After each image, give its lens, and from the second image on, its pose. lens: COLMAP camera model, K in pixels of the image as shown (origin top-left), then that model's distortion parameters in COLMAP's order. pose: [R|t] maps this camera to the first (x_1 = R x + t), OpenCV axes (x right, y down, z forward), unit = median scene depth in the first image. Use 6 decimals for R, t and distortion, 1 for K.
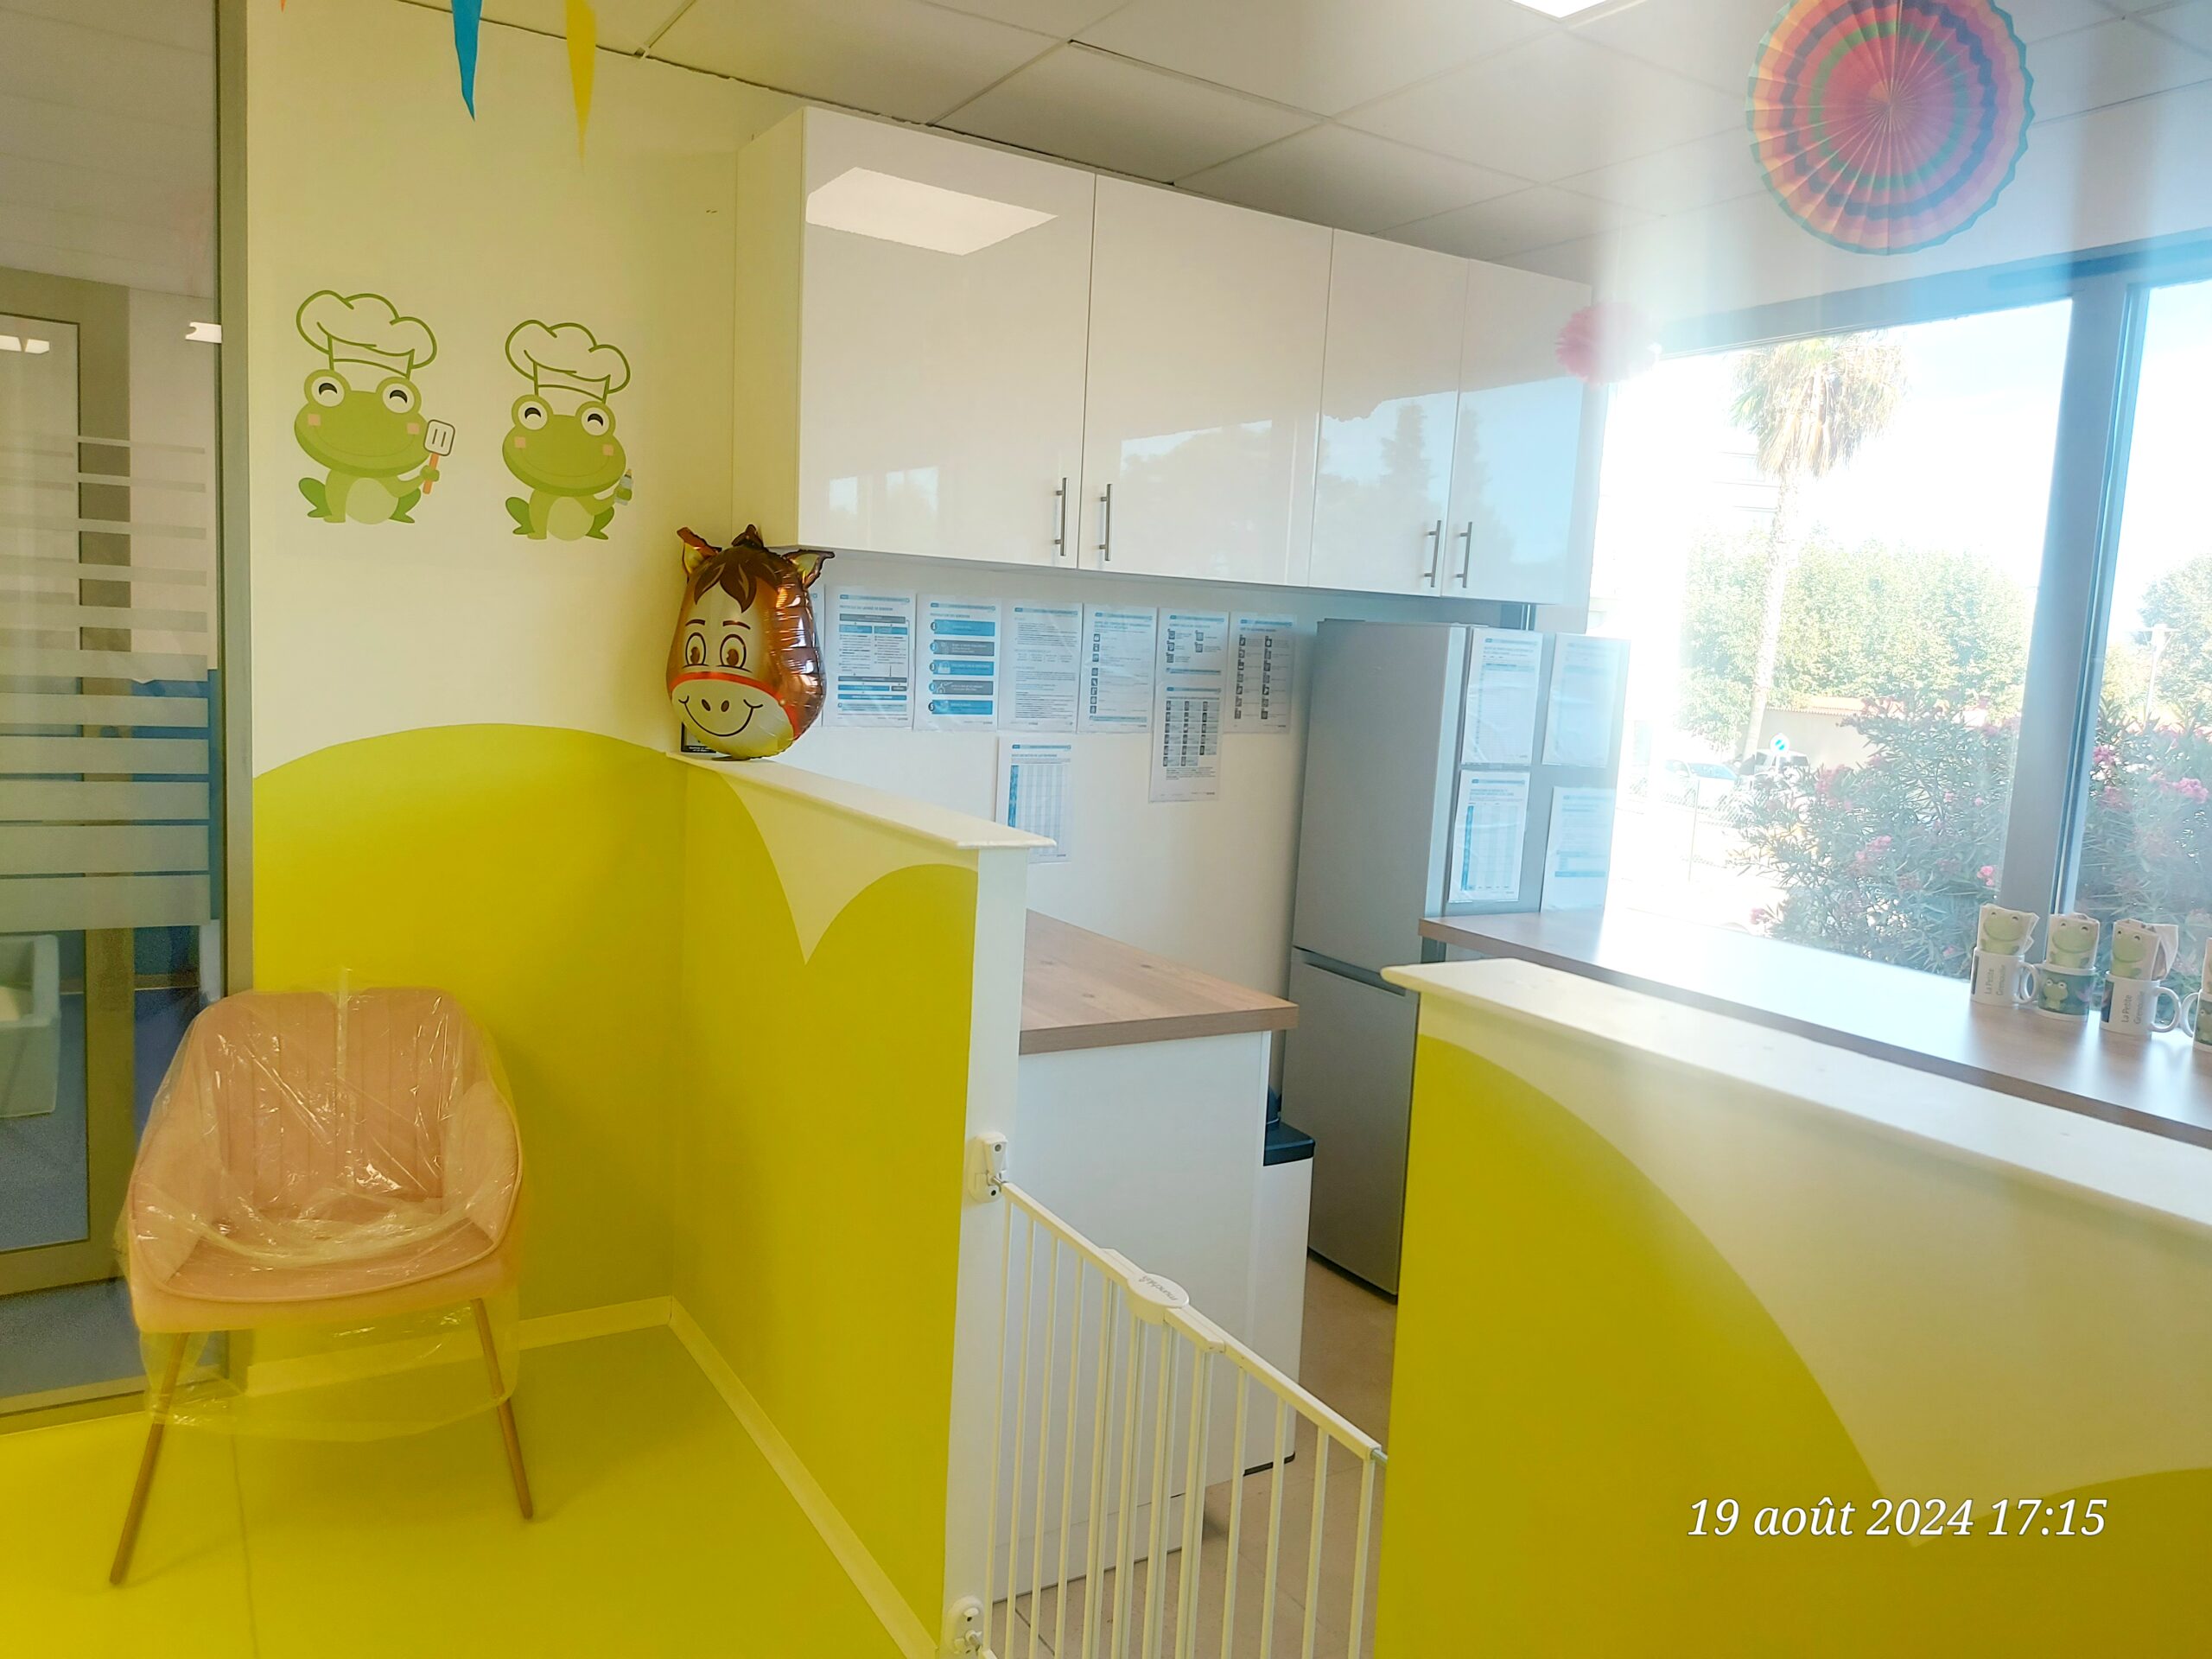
lens RADIAL K [[1612.5, 0, 1106.0], [0, 1612.5, 829.5], [0, 0, 1]] dist [-0.000238, 0.002168]
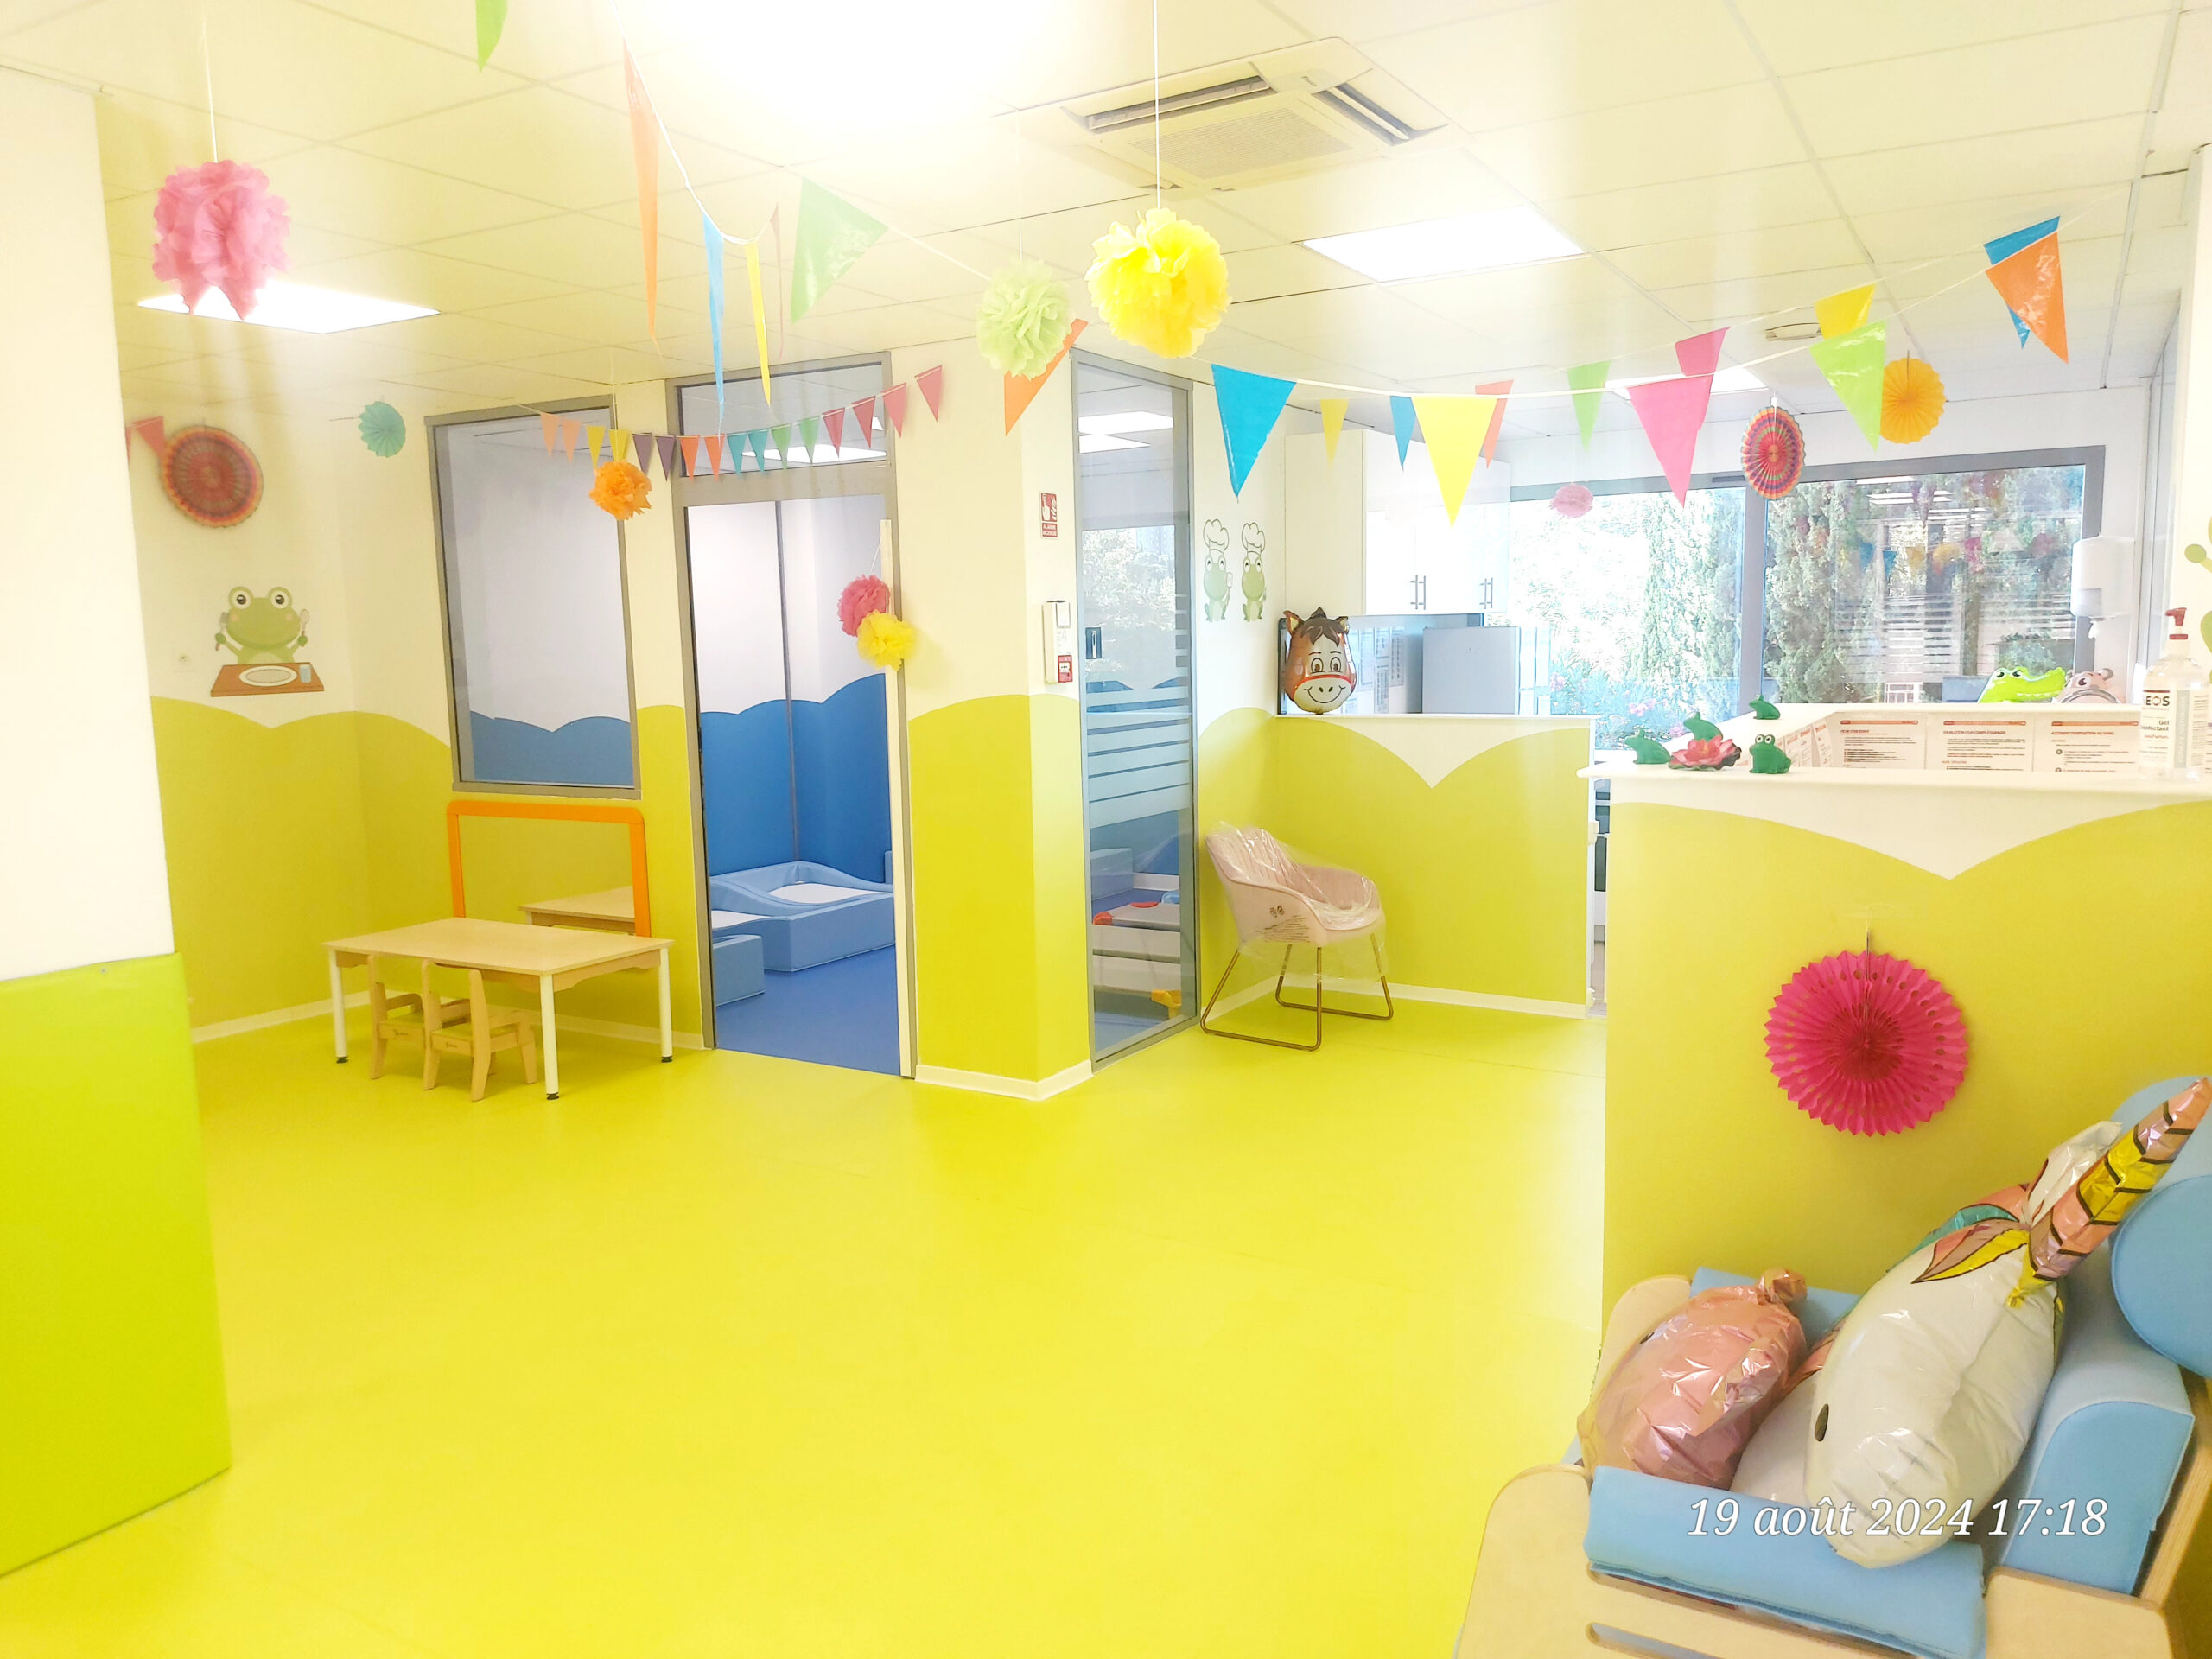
lens RADIAL K [[1612.5, 0, 1106.0], [0, 1612.5, 829.5], [0, 0, 1]] dist [-0.000238, 0.002168]
pose [[0.895976, -0.132341, 0.423926, -1.501178], [0.123647, 0.991160, 0.048089, -0.029285], [-0.426543, 0.009331, 0.904419, -0.905374]]
